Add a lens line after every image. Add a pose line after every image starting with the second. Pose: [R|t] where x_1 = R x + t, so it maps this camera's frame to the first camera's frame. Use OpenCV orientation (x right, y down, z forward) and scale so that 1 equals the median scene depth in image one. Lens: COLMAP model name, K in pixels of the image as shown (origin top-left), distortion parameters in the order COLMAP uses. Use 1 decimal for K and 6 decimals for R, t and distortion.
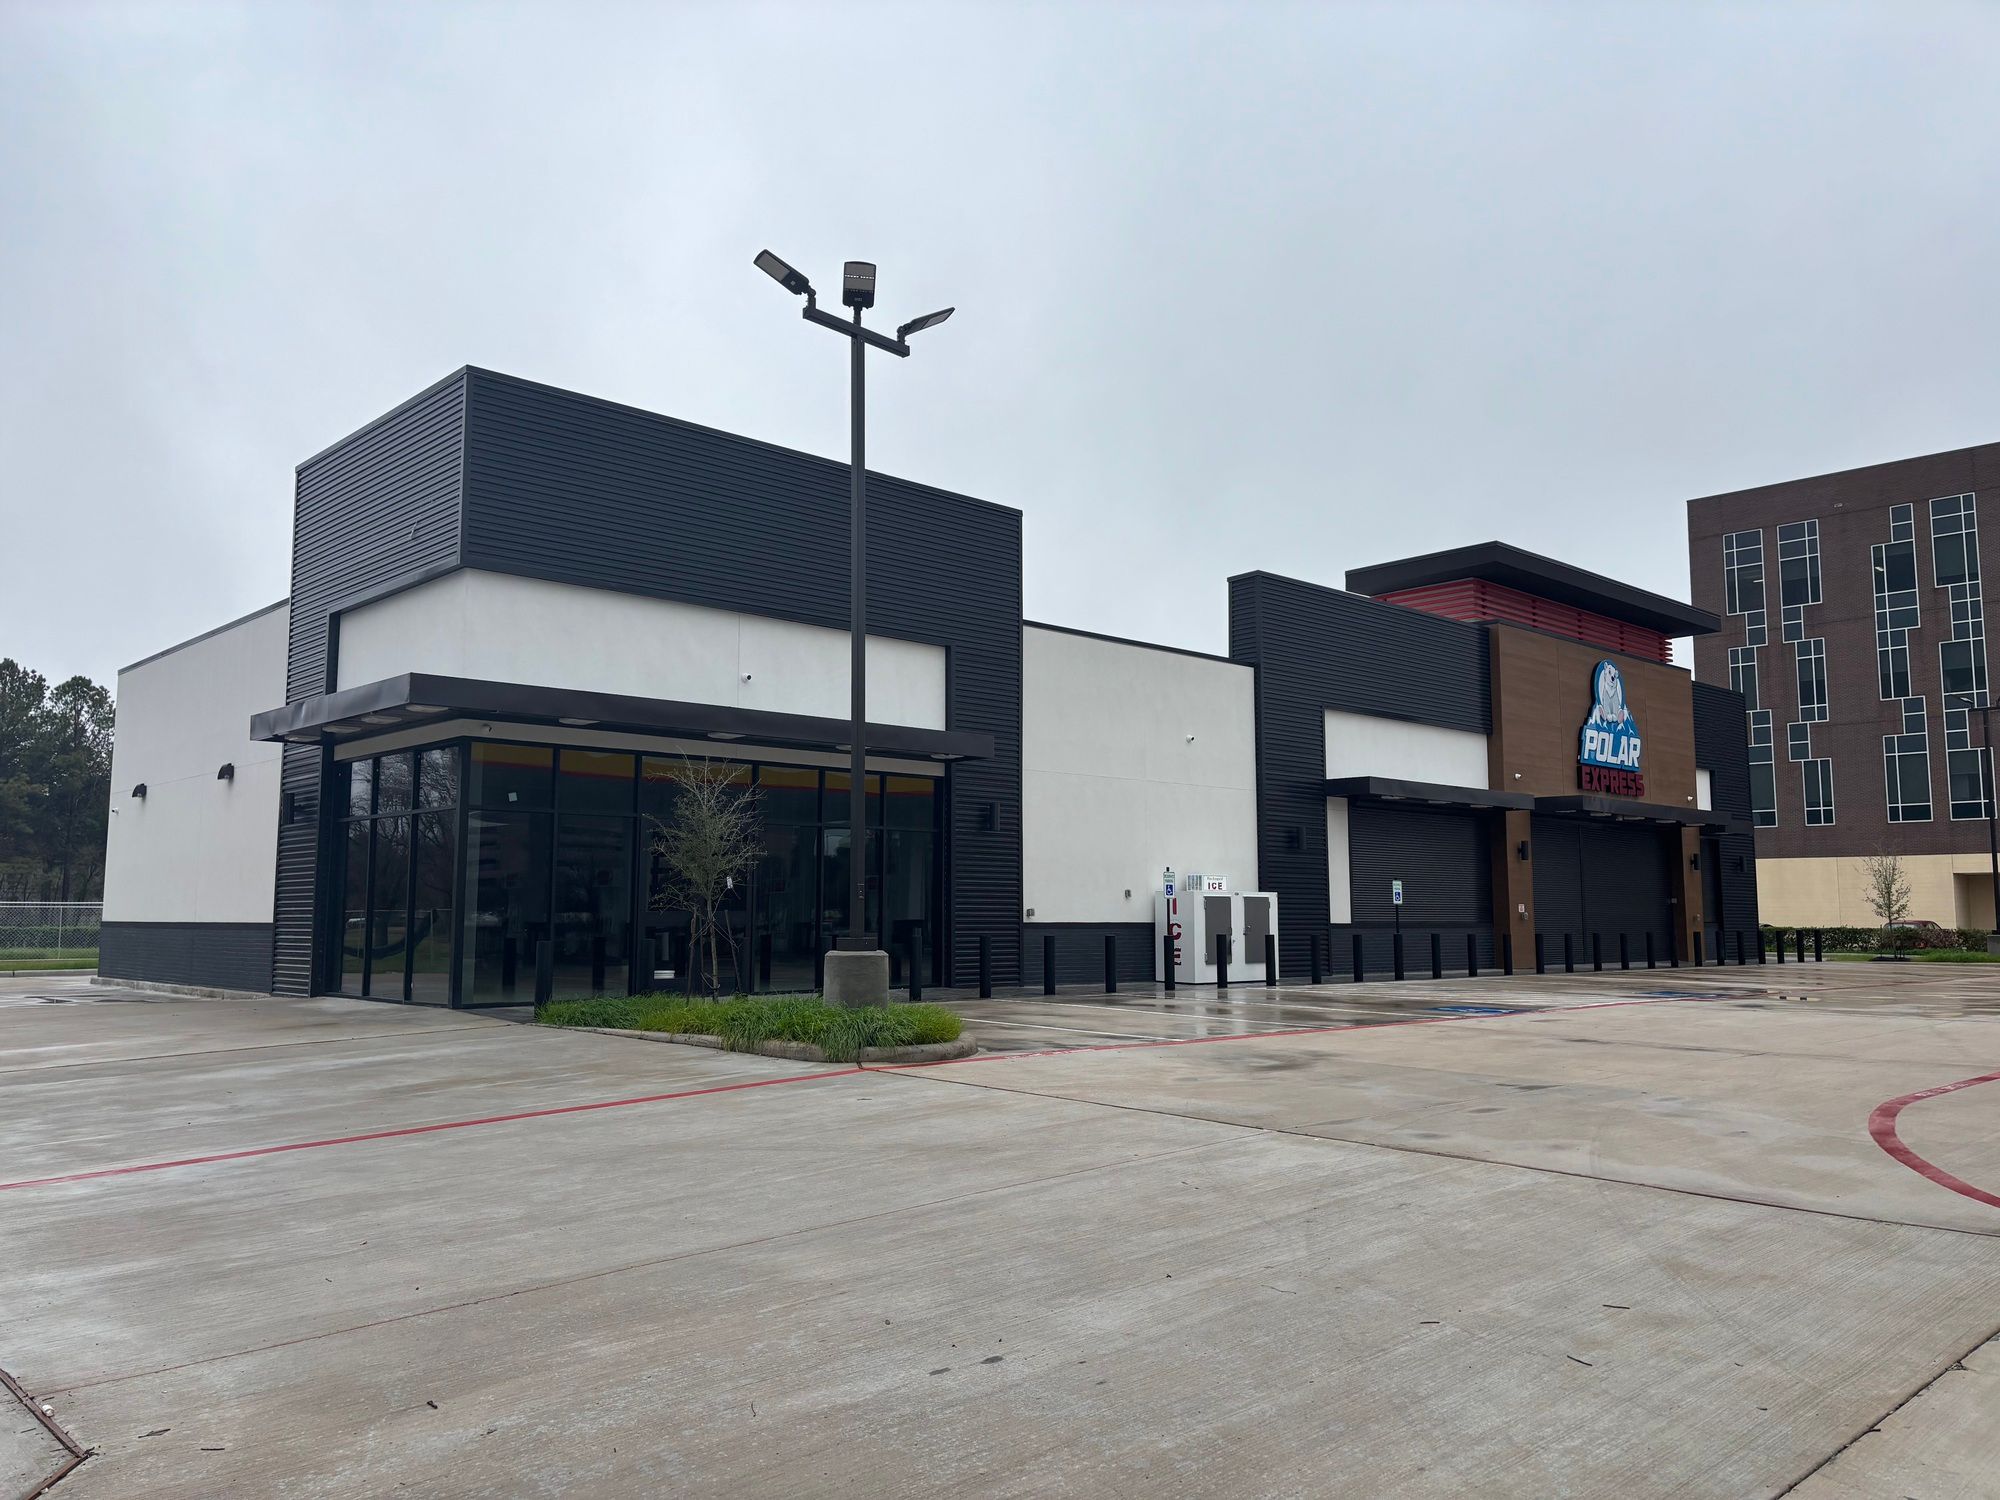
lens RADIAL K [[1505.6, 0, 988.3], [0, 1505.6, 757.1], [0, 0, 1]] dist [0.056993, -0.050755]
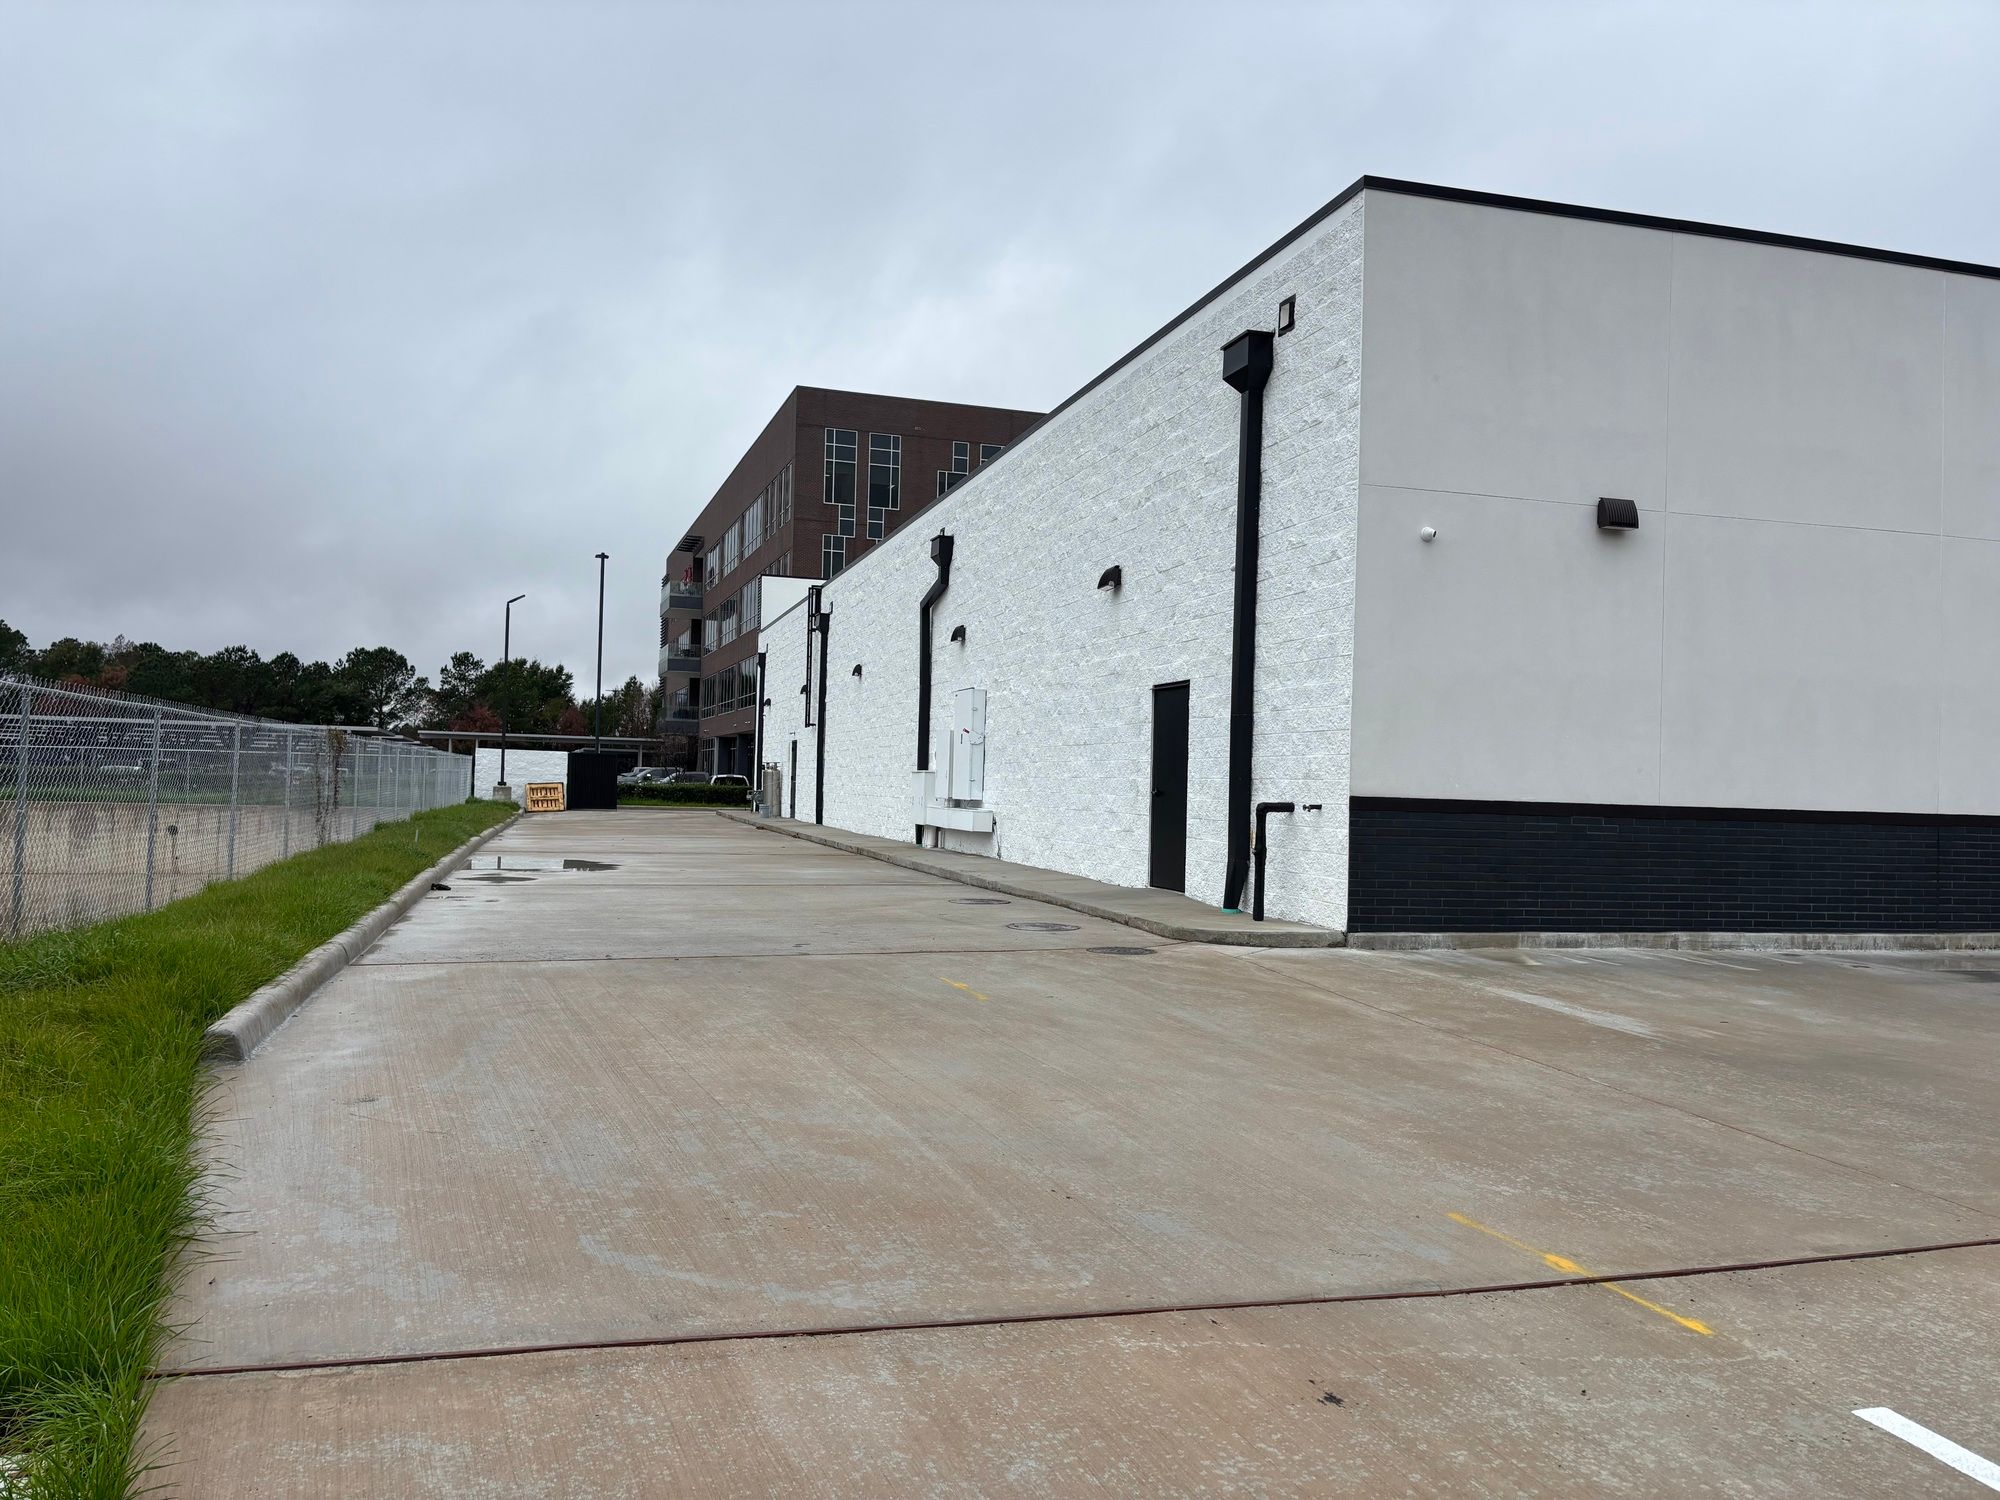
lens RADIAL K [[1505.6, 0, 978.0], [0, 1505.6, 752.7], [0, 0, 1]] dist [0.030008, -0.010448]
pose [[0.470993, 0.032270, 0.881546, -1.049617], [-0.120743, 0.992284, 0.028187, 0.103386], [-0.873834, -0.119716, 0.471255, 0.961436]]
